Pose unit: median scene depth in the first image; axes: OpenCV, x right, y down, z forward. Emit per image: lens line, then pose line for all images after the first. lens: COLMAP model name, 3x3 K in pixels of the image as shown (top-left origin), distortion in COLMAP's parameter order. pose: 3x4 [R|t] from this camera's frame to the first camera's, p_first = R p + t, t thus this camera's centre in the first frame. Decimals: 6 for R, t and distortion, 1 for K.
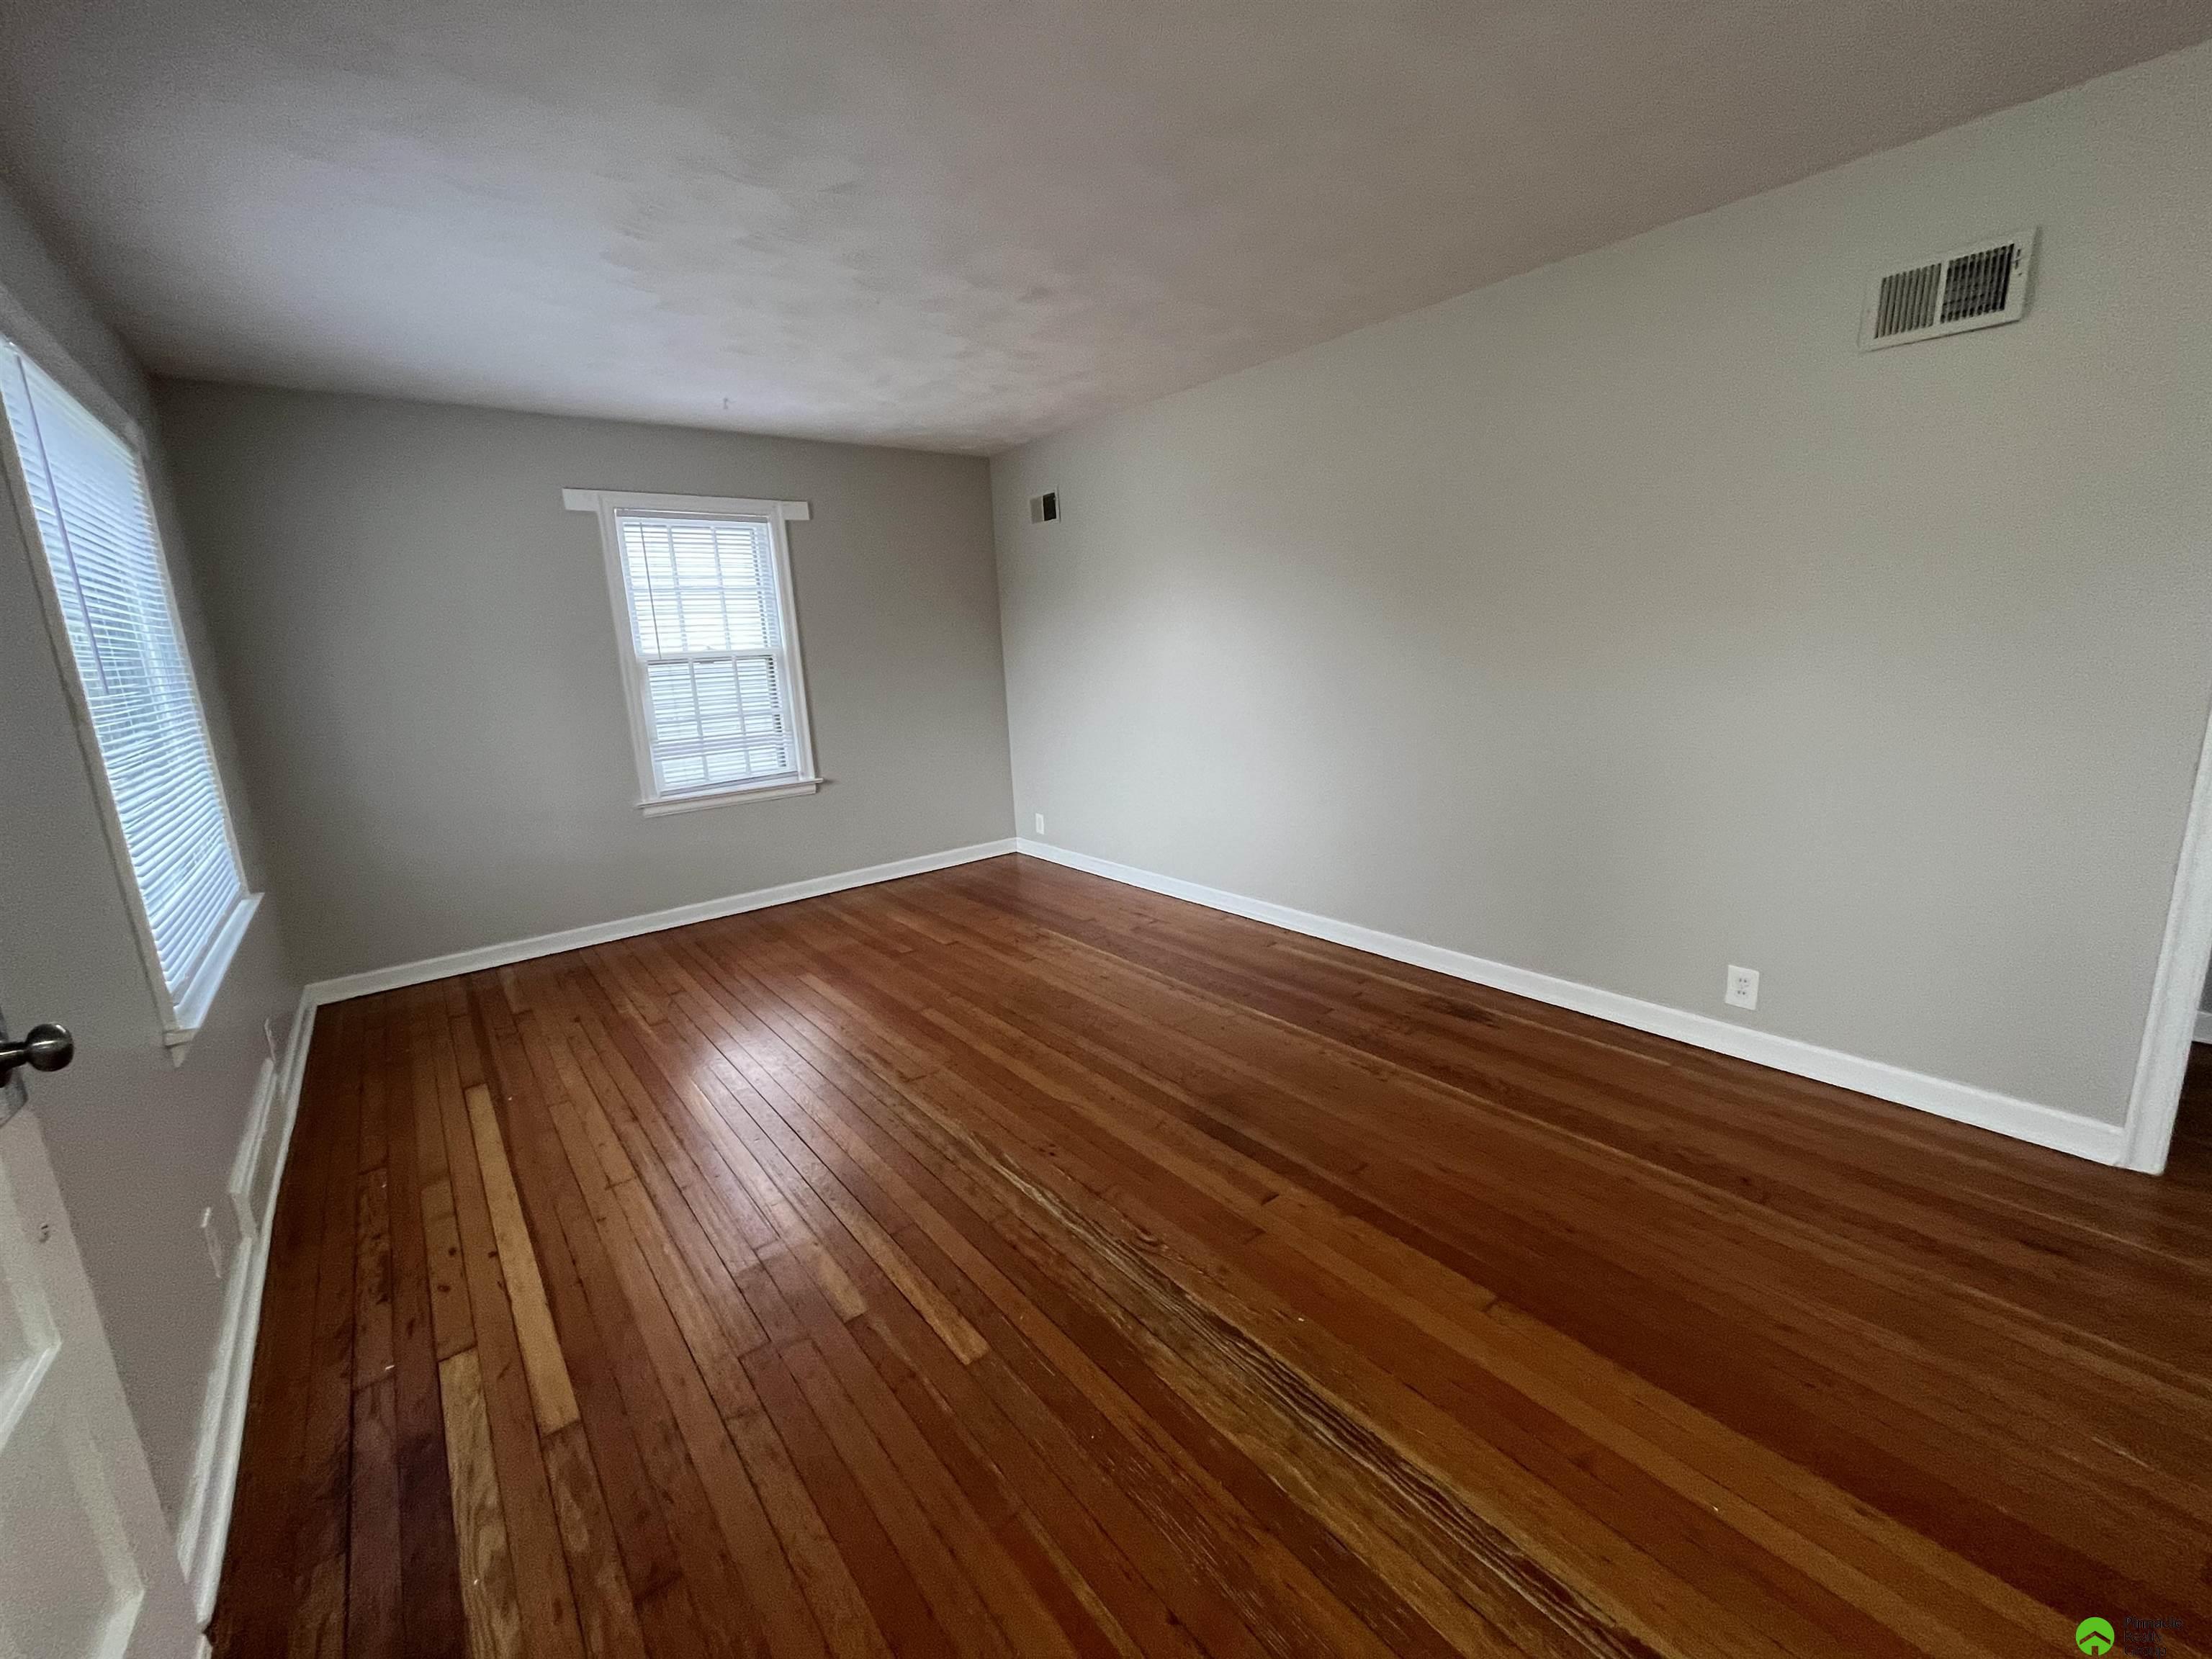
lens RADIAL K [[891.1, 0, 1112.4], [0, 891.1, 823.1], [0, 0, 1]] dist [-0.003343, 0.000049]
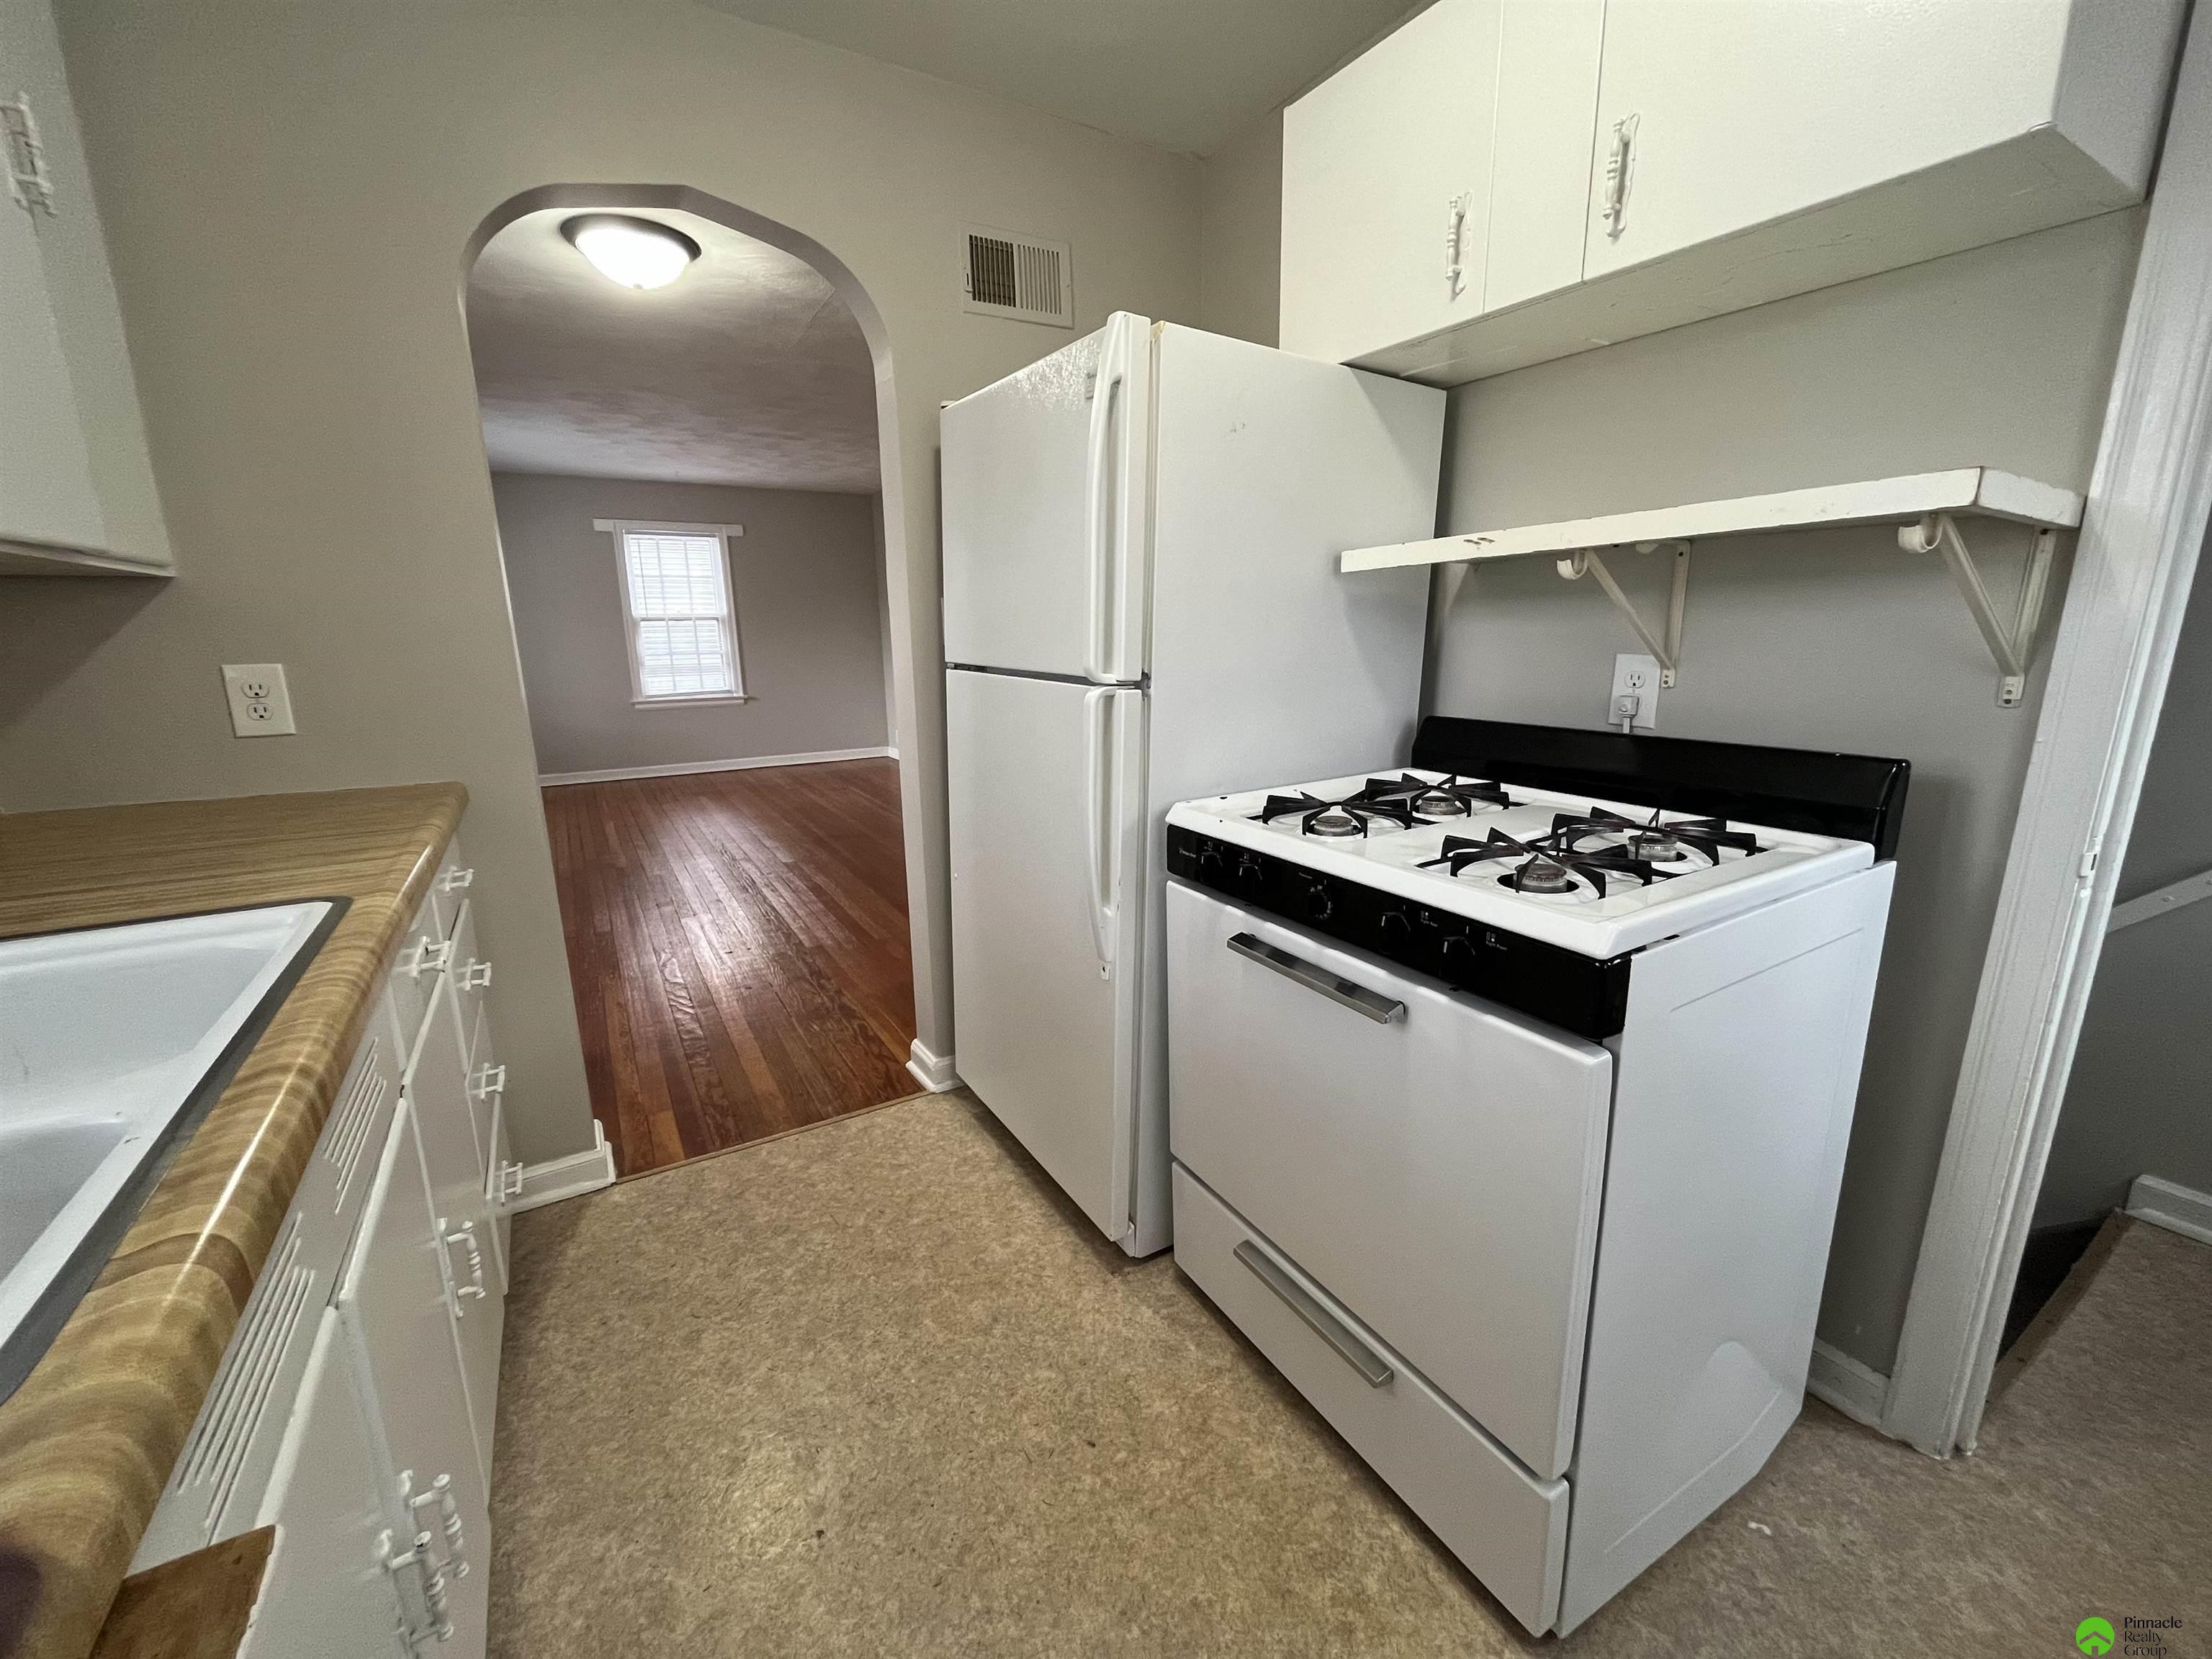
lens RADIAL K [[891.1, 0, 1110.0], [0, 891.1, 819.8], [0, 0, 1]] dist [-0.003343, 0.000049]
pose [[0.990446, 0.062133, -0.123109, 0.828614], [-0.060397, 0.998016, 0.017790, 0.164006], [0.123970, -0.010185, 0.992234, -0.806758]]
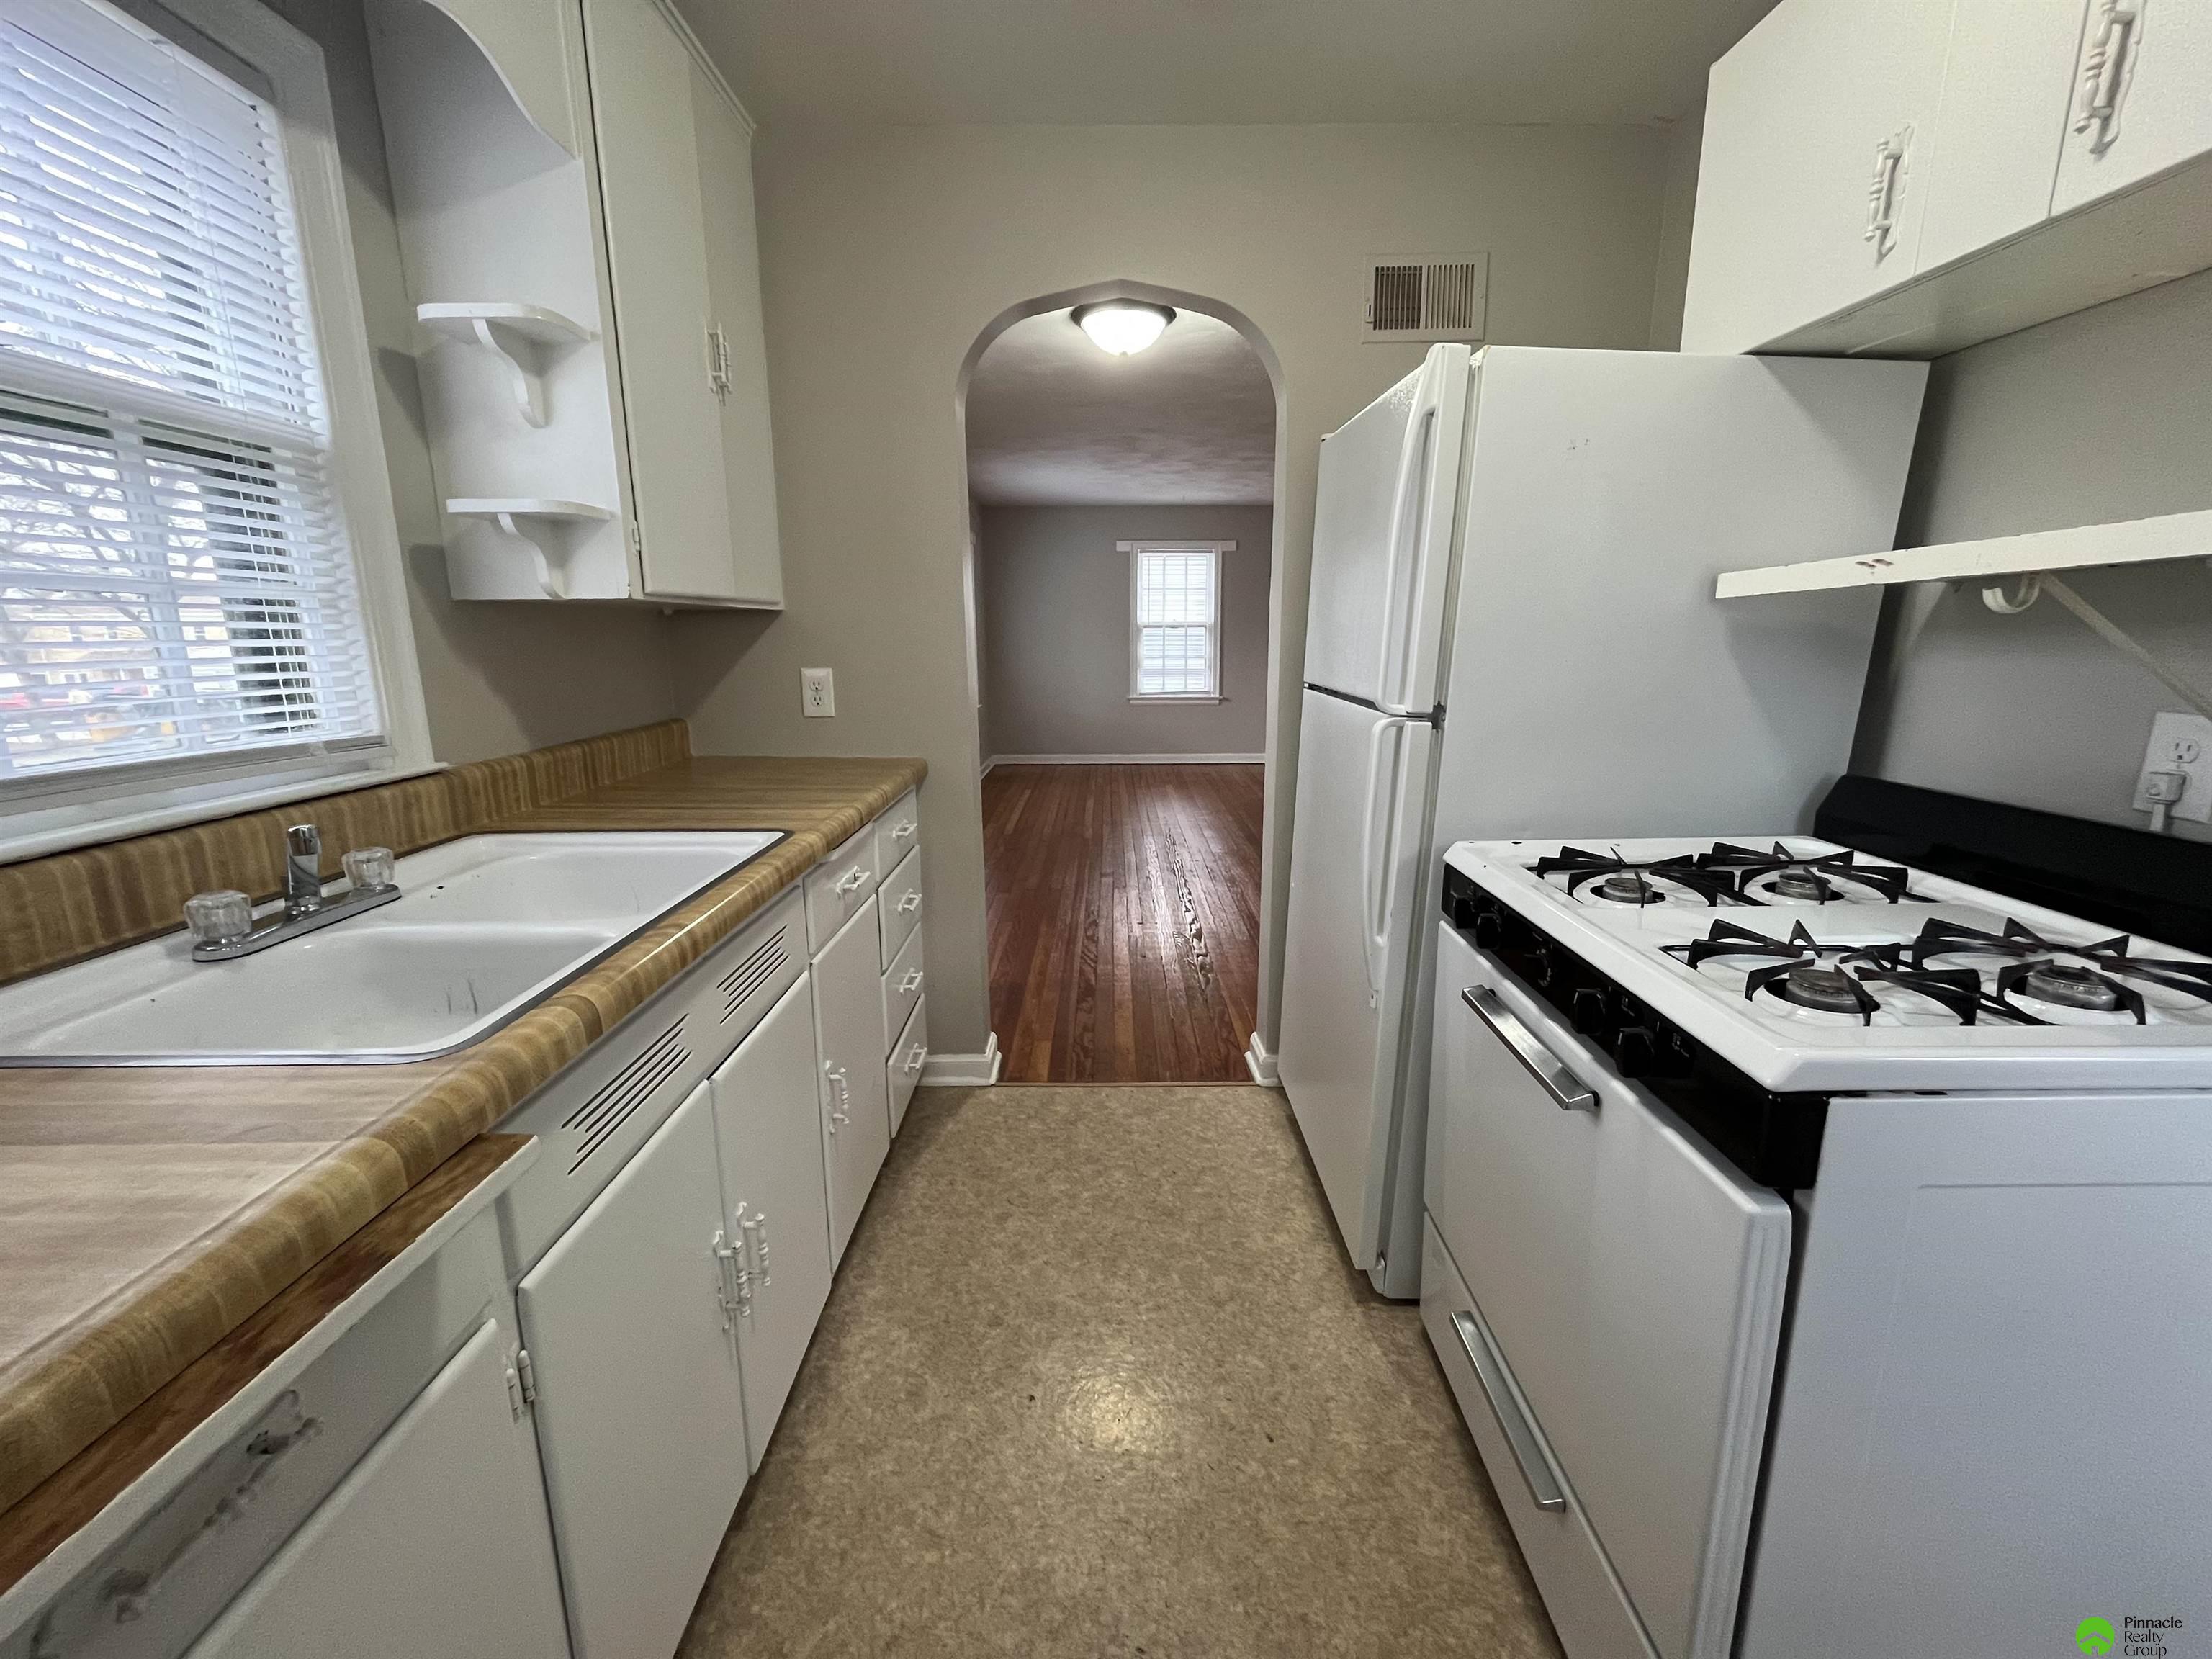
lens RADIAL K [[891.1, 0, 1111.4], [0, 891.1, 820.7], [0, 0, 1]] dist [-0.003343, 0.000049]
pose [[0.776782, 0.172908, -0.605568, 0.942474], [-0.160450, 0.984175, 0.075197, 0.144708], [0.608987, 0.038752, 0.792233, -0.801681]]
